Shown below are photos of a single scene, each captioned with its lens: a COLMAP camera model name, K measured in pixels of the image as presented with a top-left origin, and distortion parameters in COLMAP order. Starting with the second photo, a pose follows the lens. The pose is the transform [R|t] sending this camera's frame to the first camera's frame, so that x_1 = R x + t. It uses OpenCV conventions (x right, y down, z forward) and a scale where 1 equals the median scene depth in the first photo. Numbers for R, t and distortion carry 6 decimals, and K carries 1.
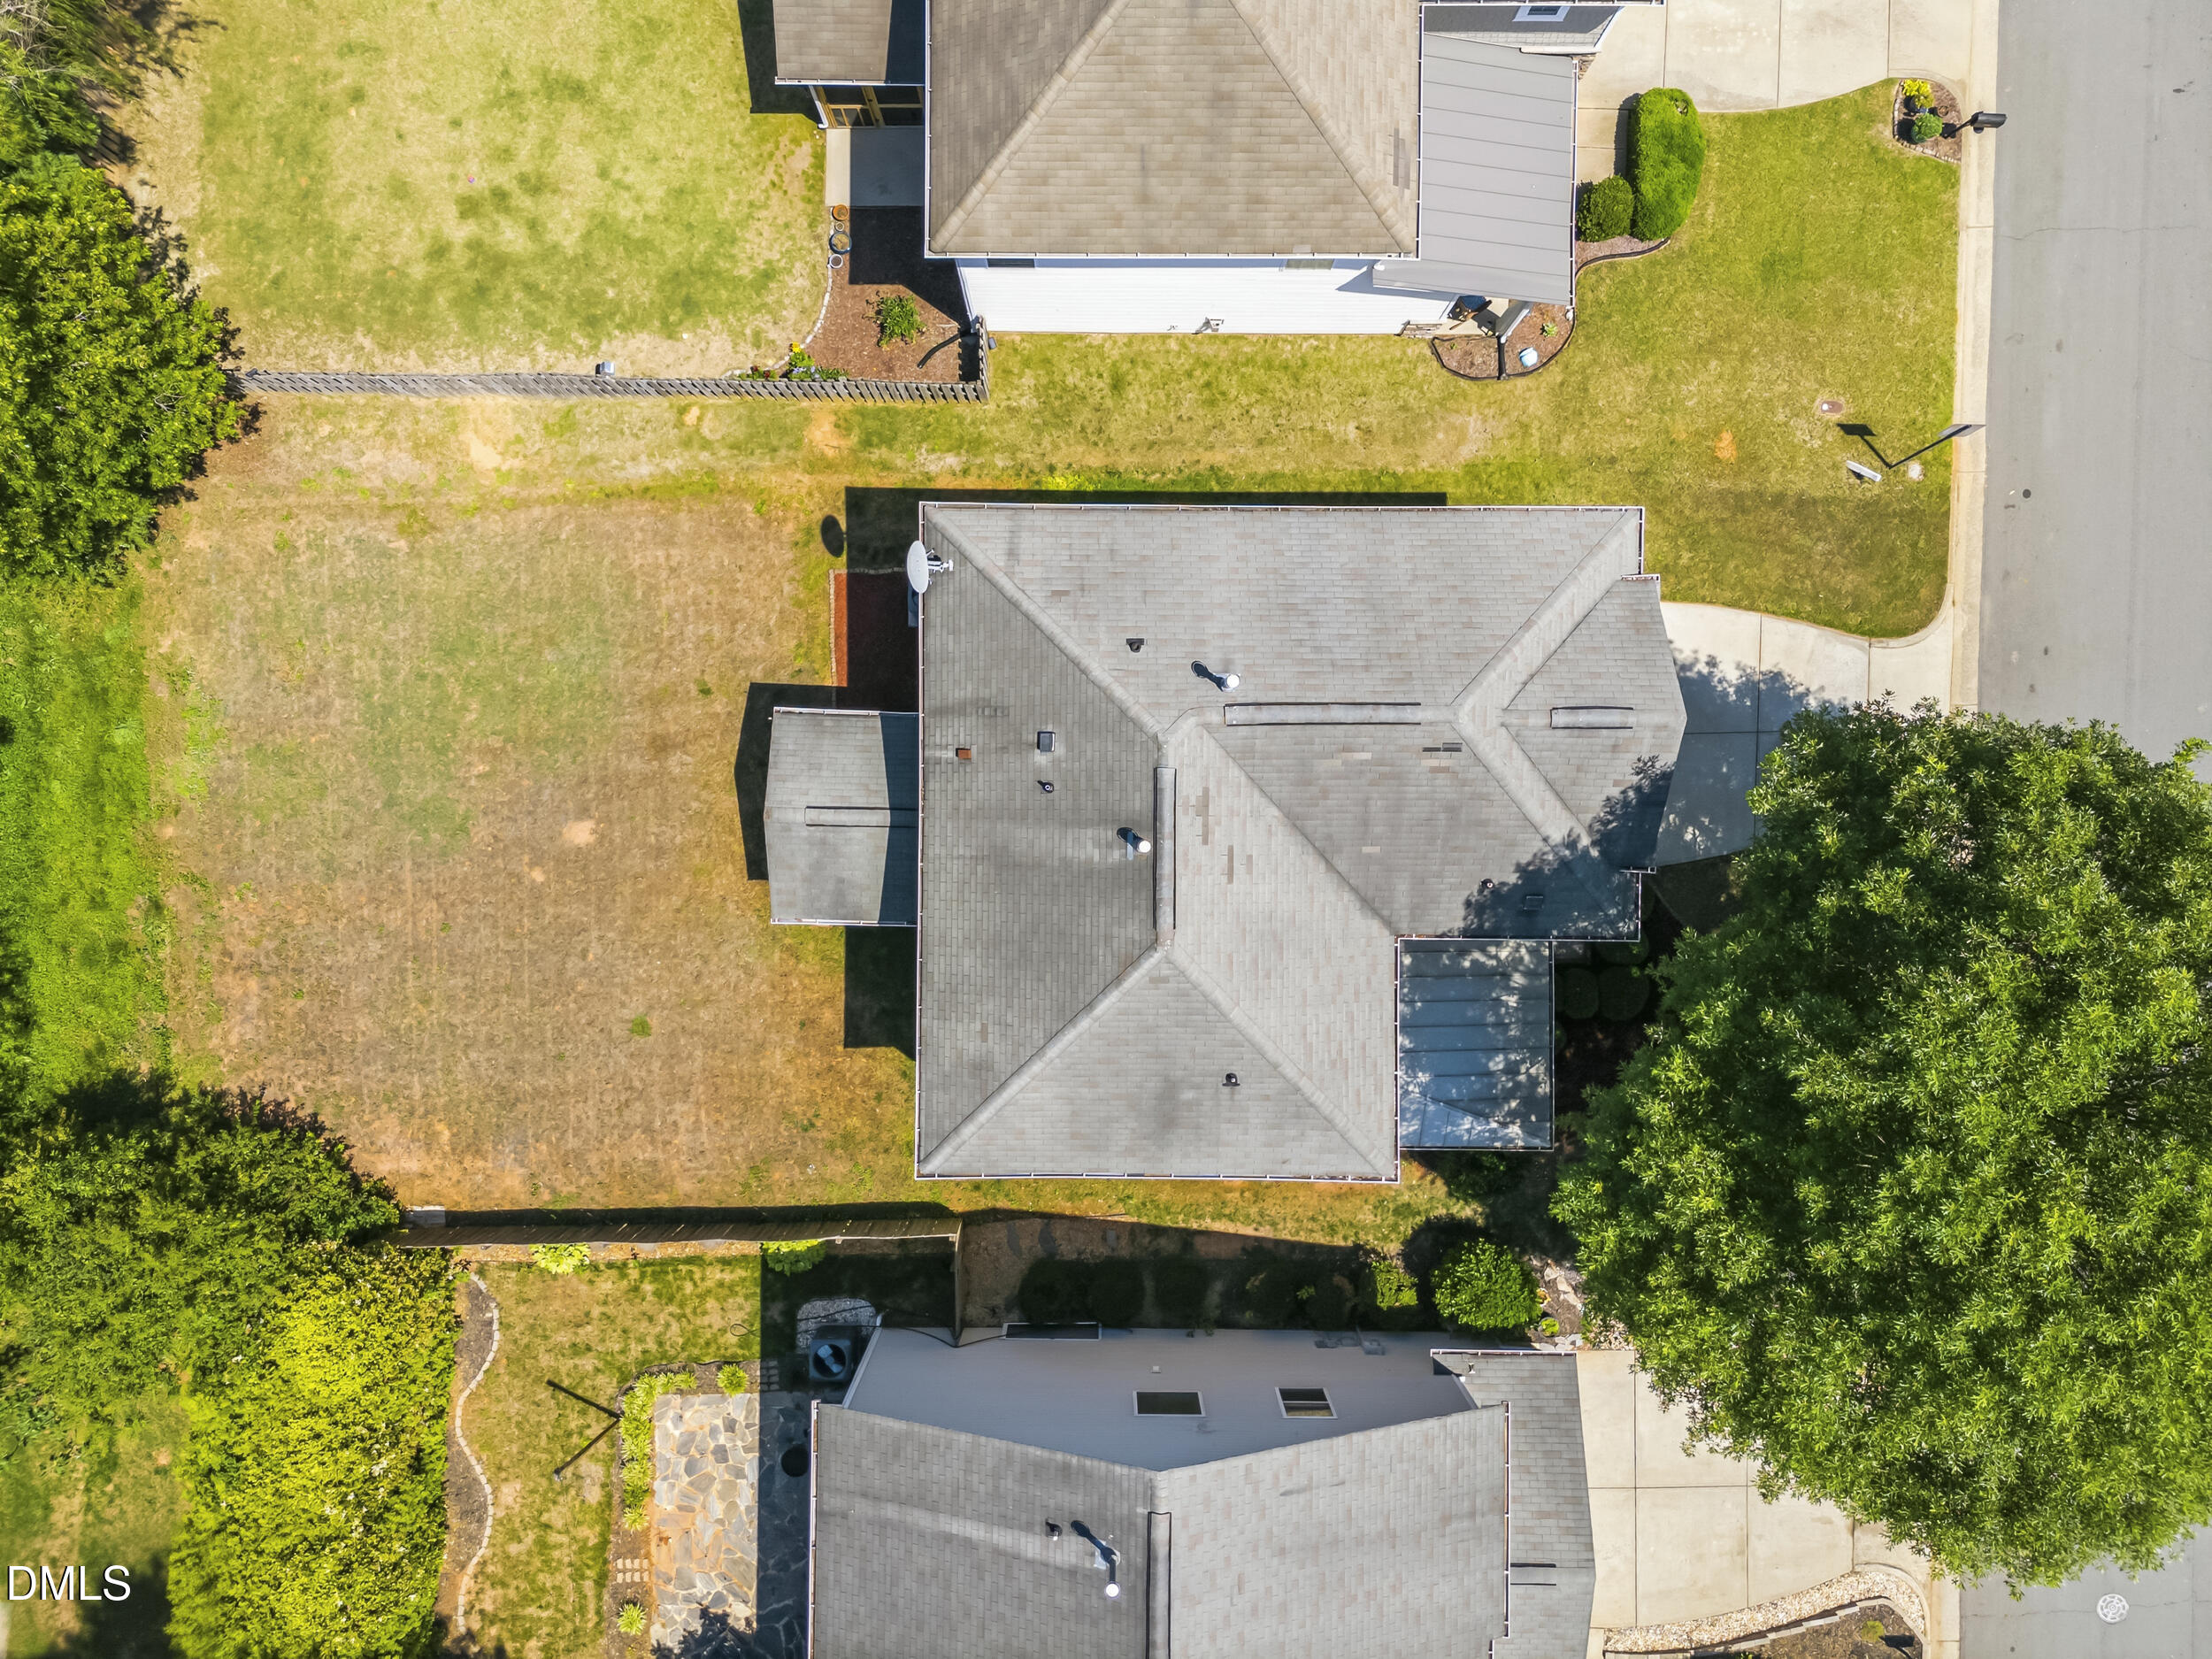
lens RADIAL K [[1638.9, 0, 1106.0], [0, 1638.9, 829.5], [0, 0, 1]] dist [0.055991, -0.050764]
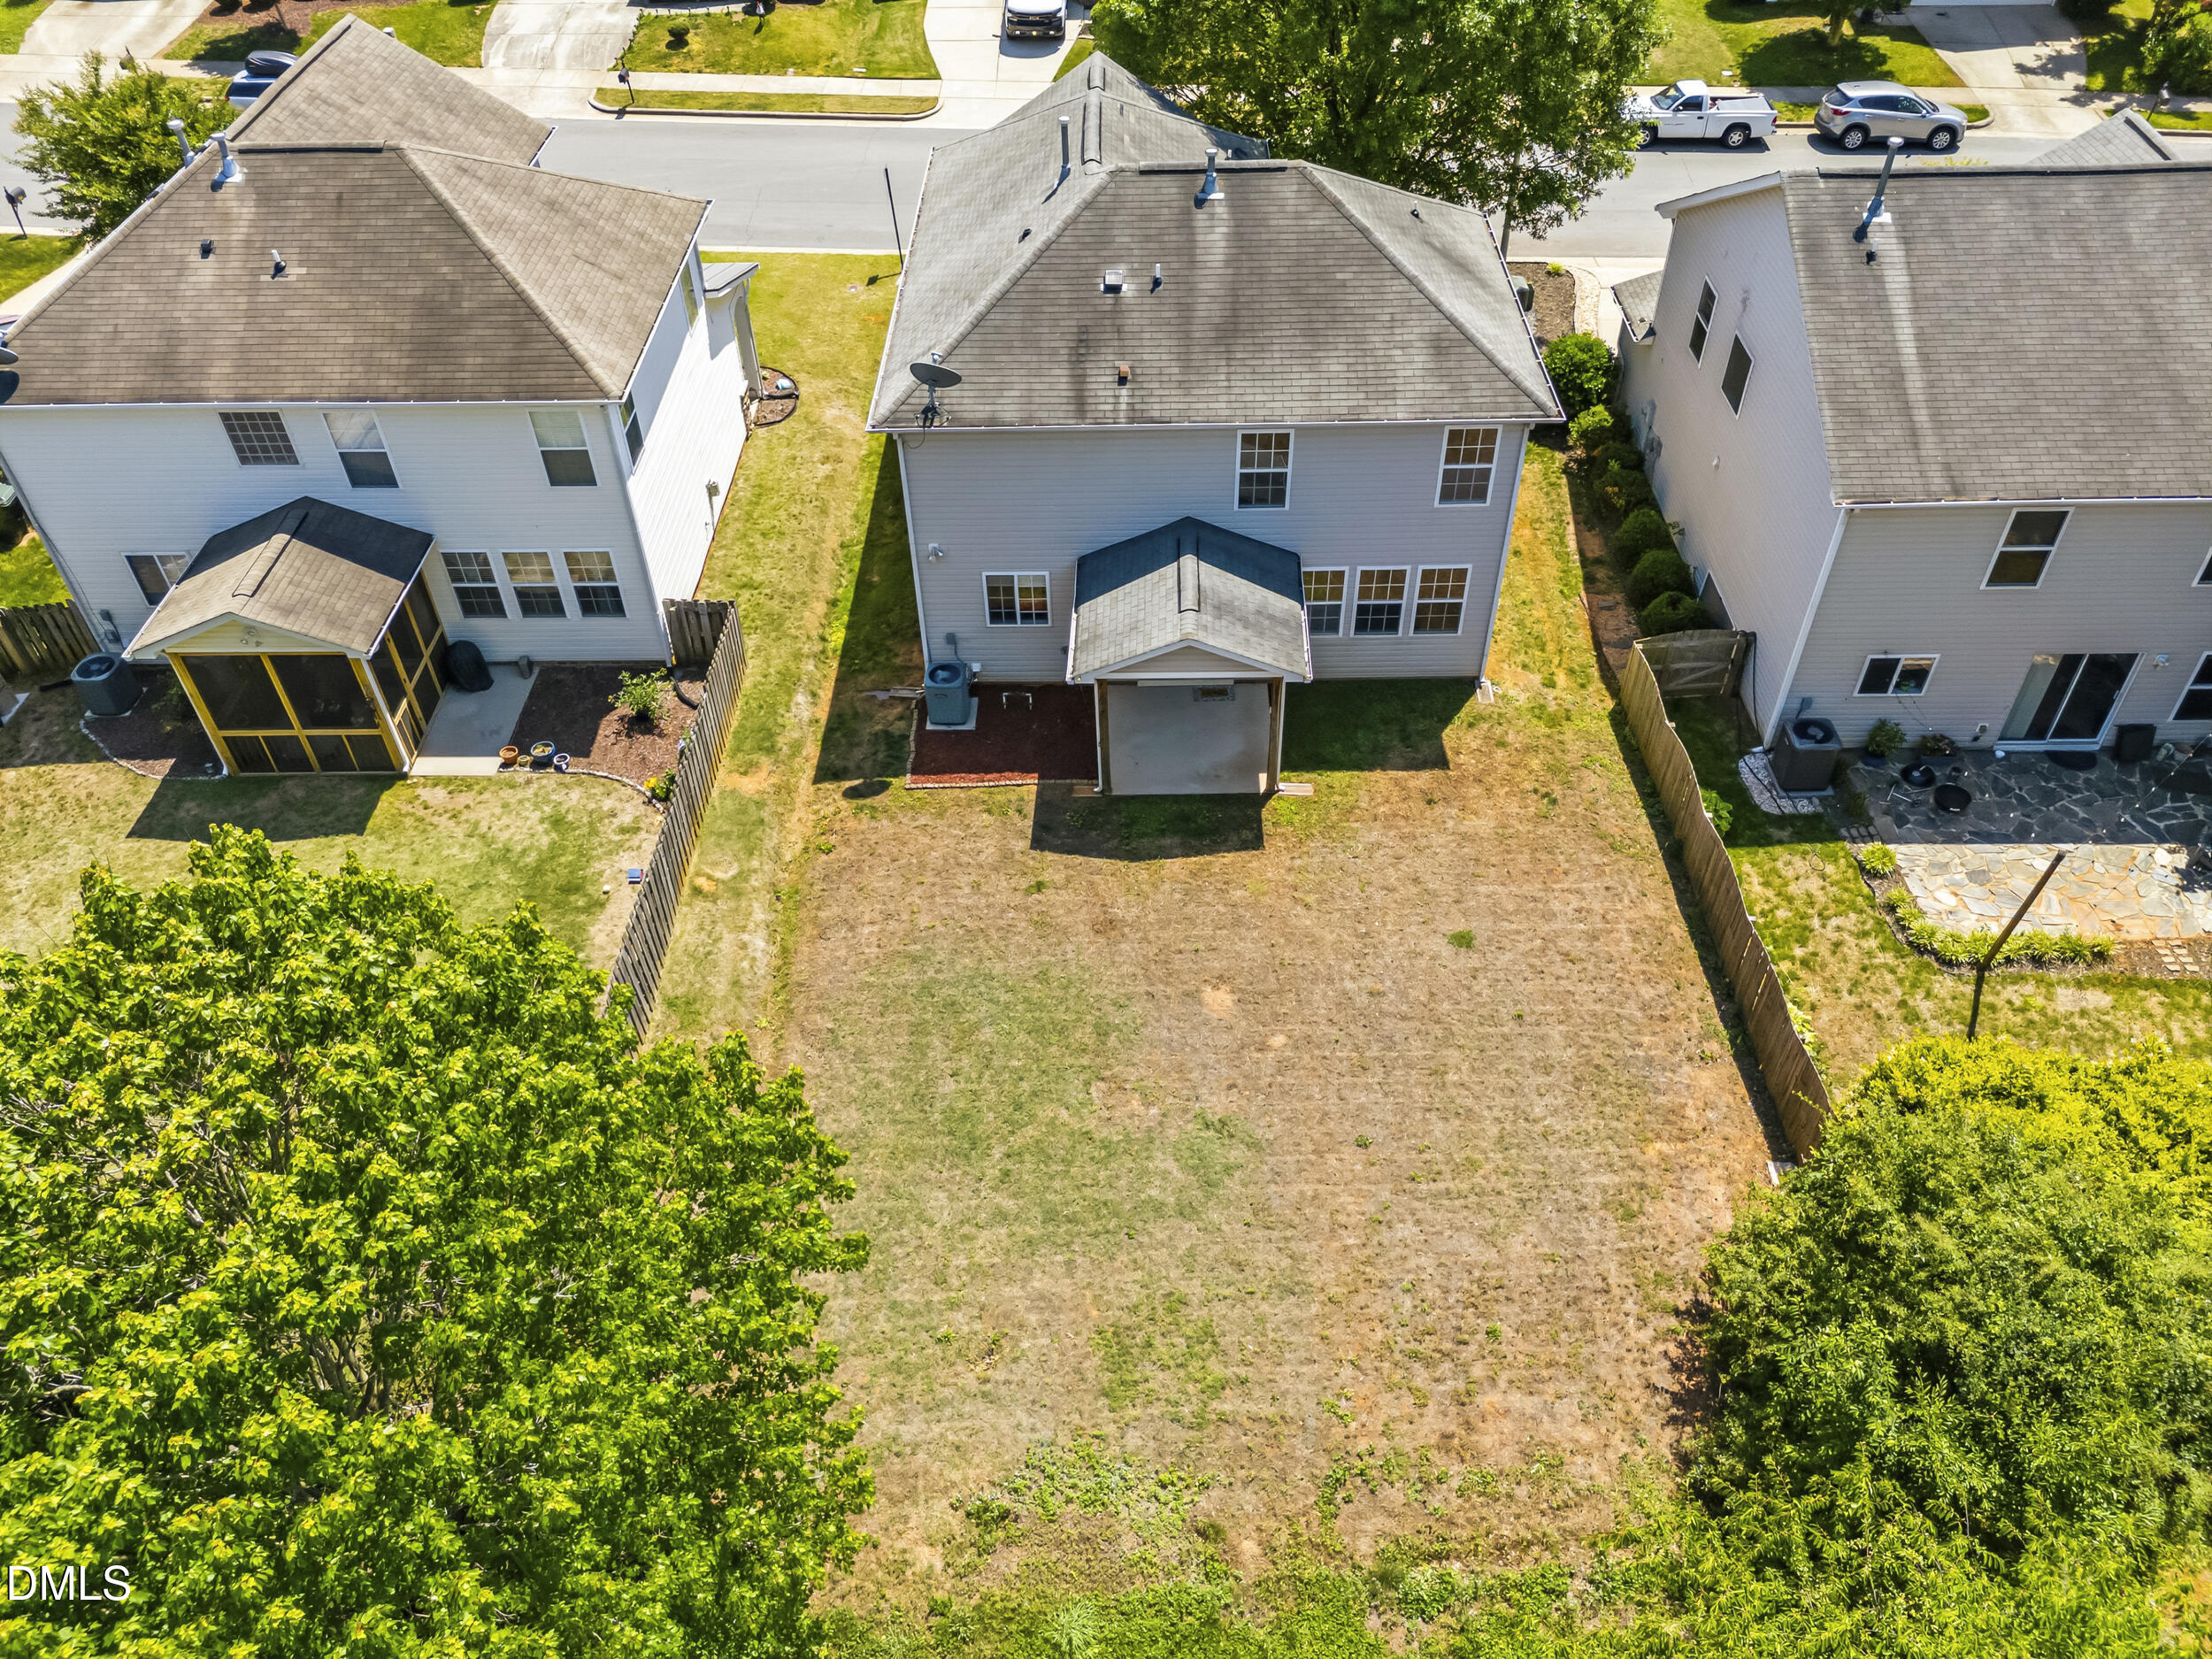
lens RADIAL K [[1639.1, 0, 1088.5], [0, 1639.1, 828.7], [0, 0, 1]] dist [0.023920, -0.000545]
pose [[0.010730, -0.685344, 0.728140, -0.818217], [0.999453, -0.015427, -0.029248, -0.034814], [0.031278, 0.728056, 0.684804, 0.419305]]
